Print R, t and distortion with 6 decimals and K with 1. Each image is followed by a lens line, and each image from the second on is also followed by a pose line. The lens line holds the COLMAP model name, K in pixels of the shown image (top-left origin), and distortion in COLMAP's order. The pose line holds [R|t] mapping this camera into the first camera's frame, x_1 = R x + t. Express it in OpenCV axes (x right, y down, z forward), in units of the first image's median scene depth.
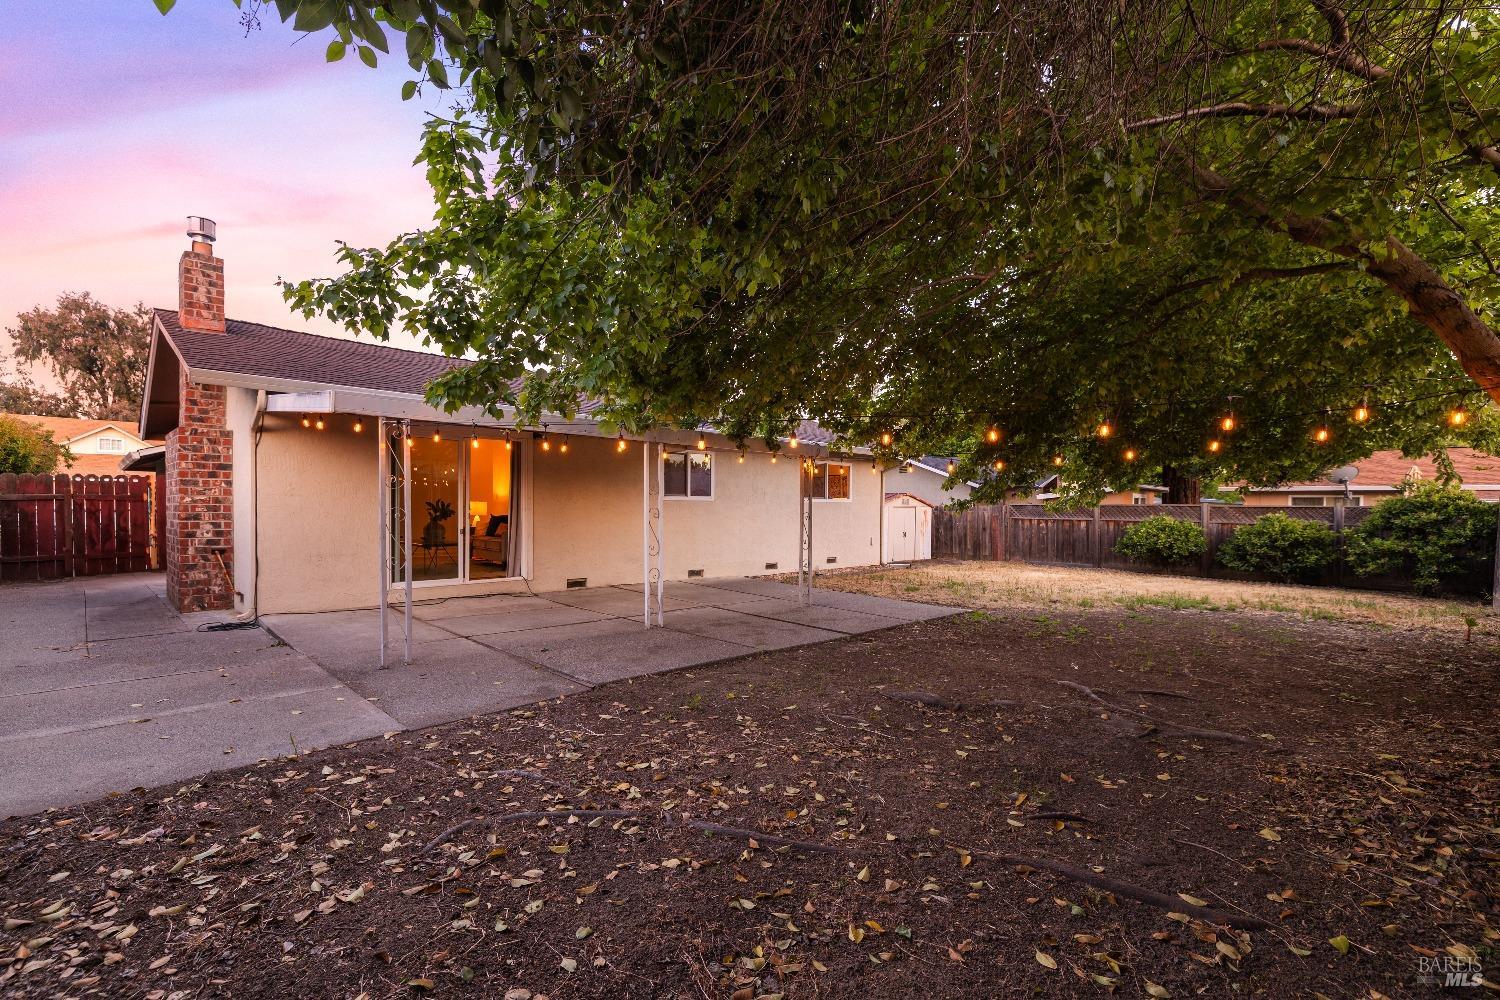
lens RADIAL K [[631.0, 0, 753.2], [0, 631.0, 505.0], [0, 0, 1]] dist [0.009328, 0.000111]
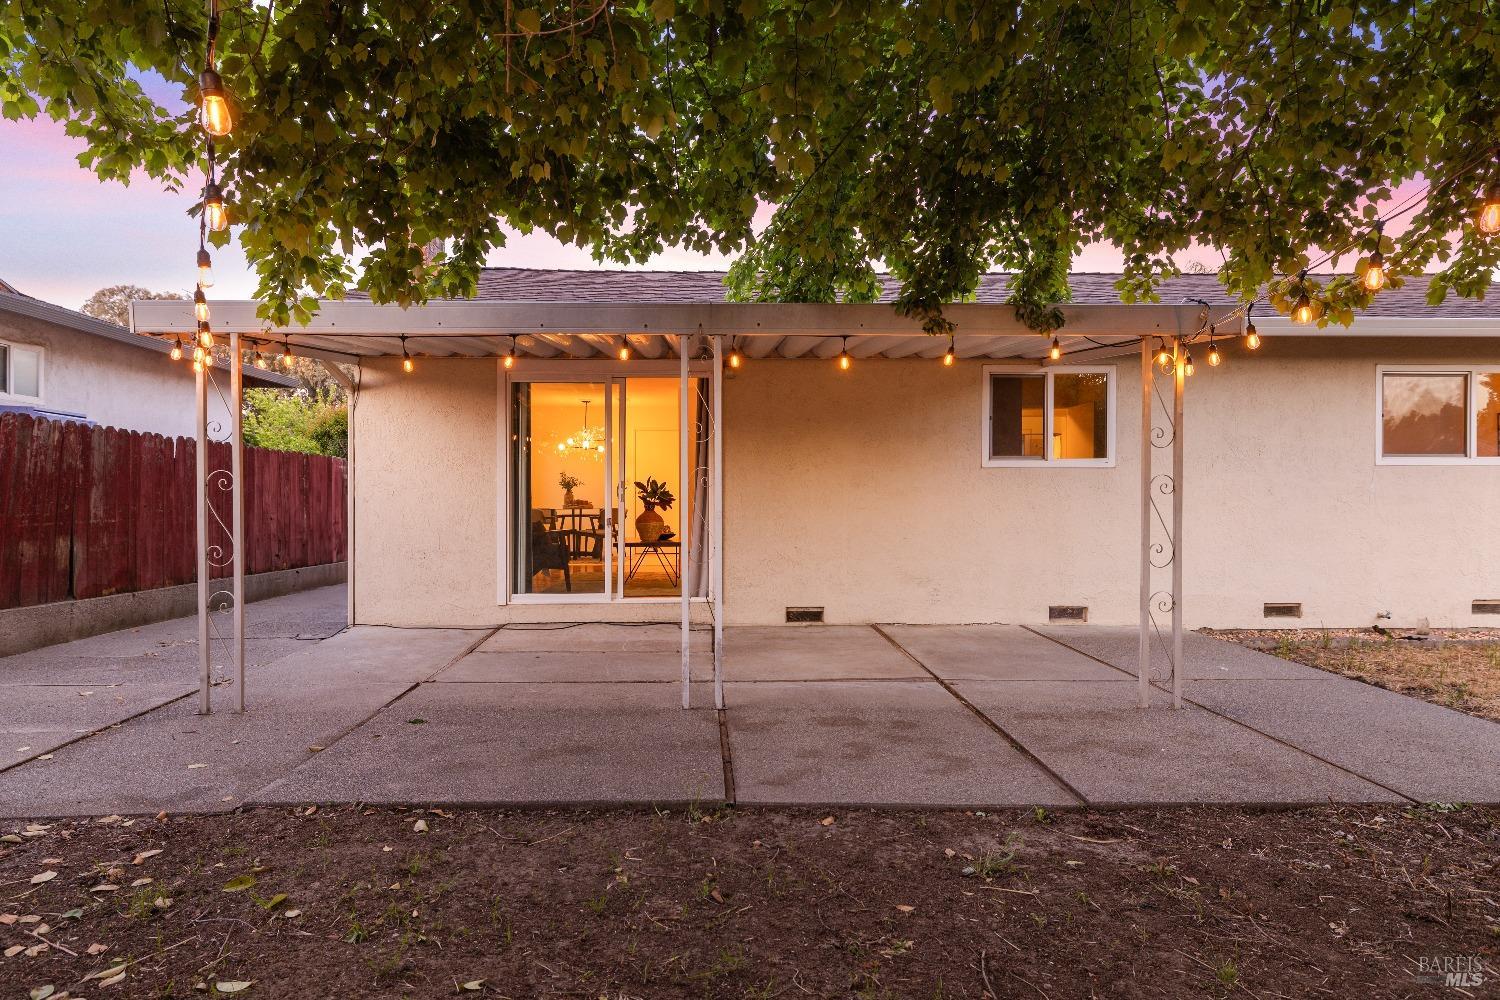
lens RADIAL K [[935.4, 0, 747.4], [0, 935.4, 502.3], [0, 0, 1]] dist [0.004111, -0.002710]
pose [[0.741642, -0.013884, -0.670652, 0.275541], [0.013114, 0.999895, -0.006198, 0.027857], [0.670668, -0.004199, 0.741746, 0.361071]]
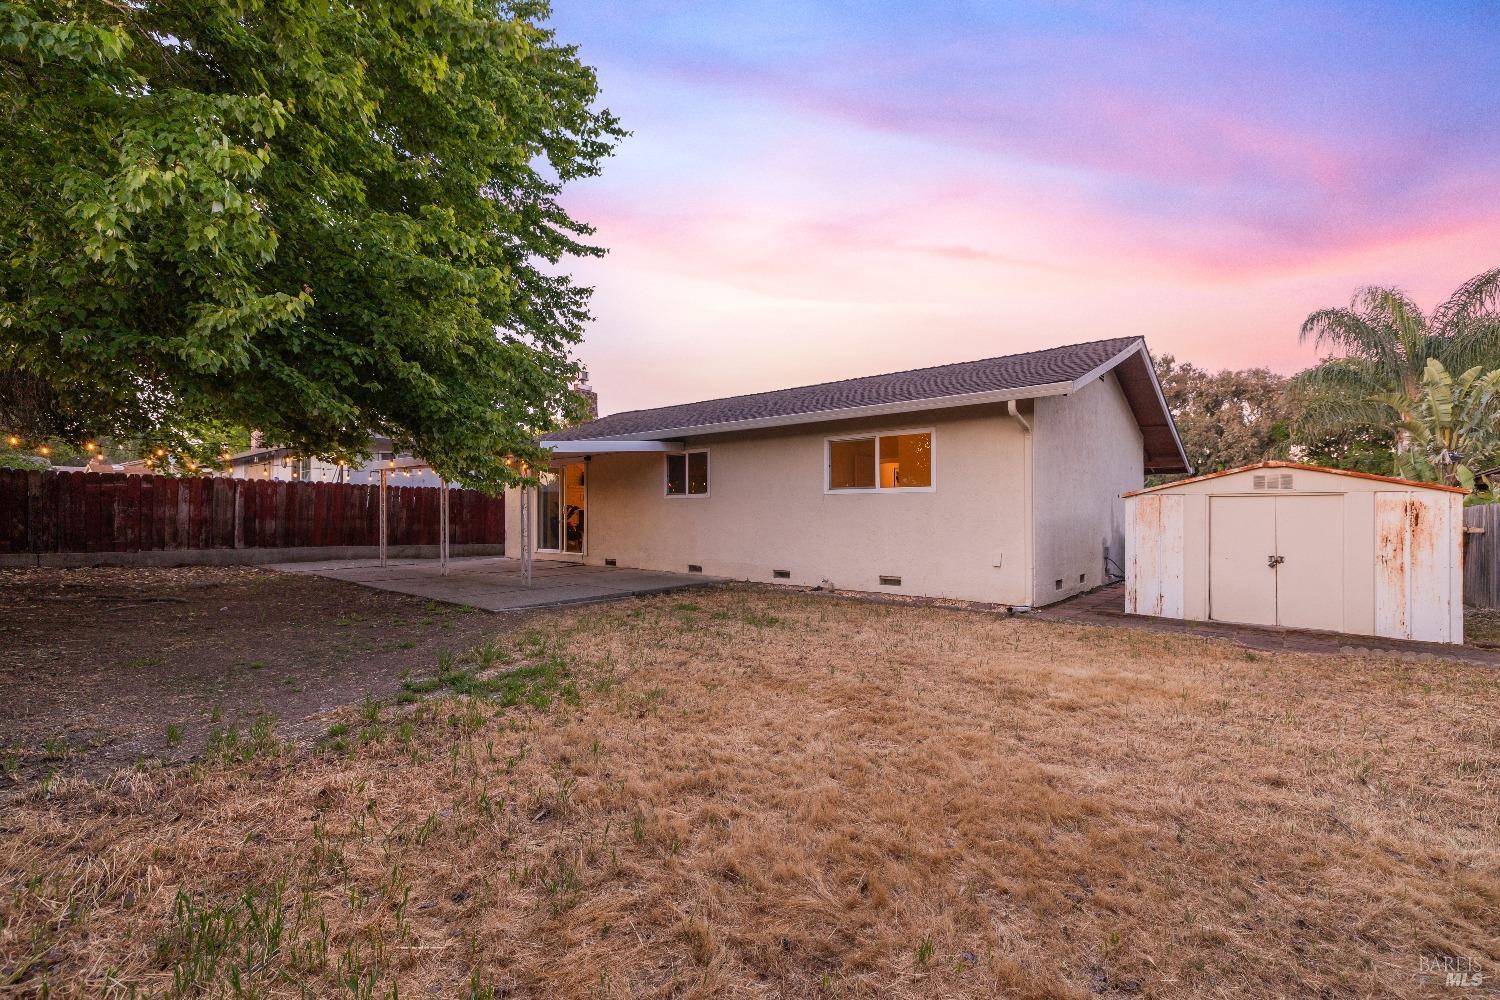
lens RADIAL K [[631.0, 0, 751.4], [0, 631.0, 509.4], [0, 0, 1]] dist [0.009328, 0.000111]
pose [[0.130391, -0.020191, -0.991257, 1.200196], [0.003491, 0.999796, -0.019906, 0.041076], [0.991457, -0.000865, 0.130434, 1.216136]]
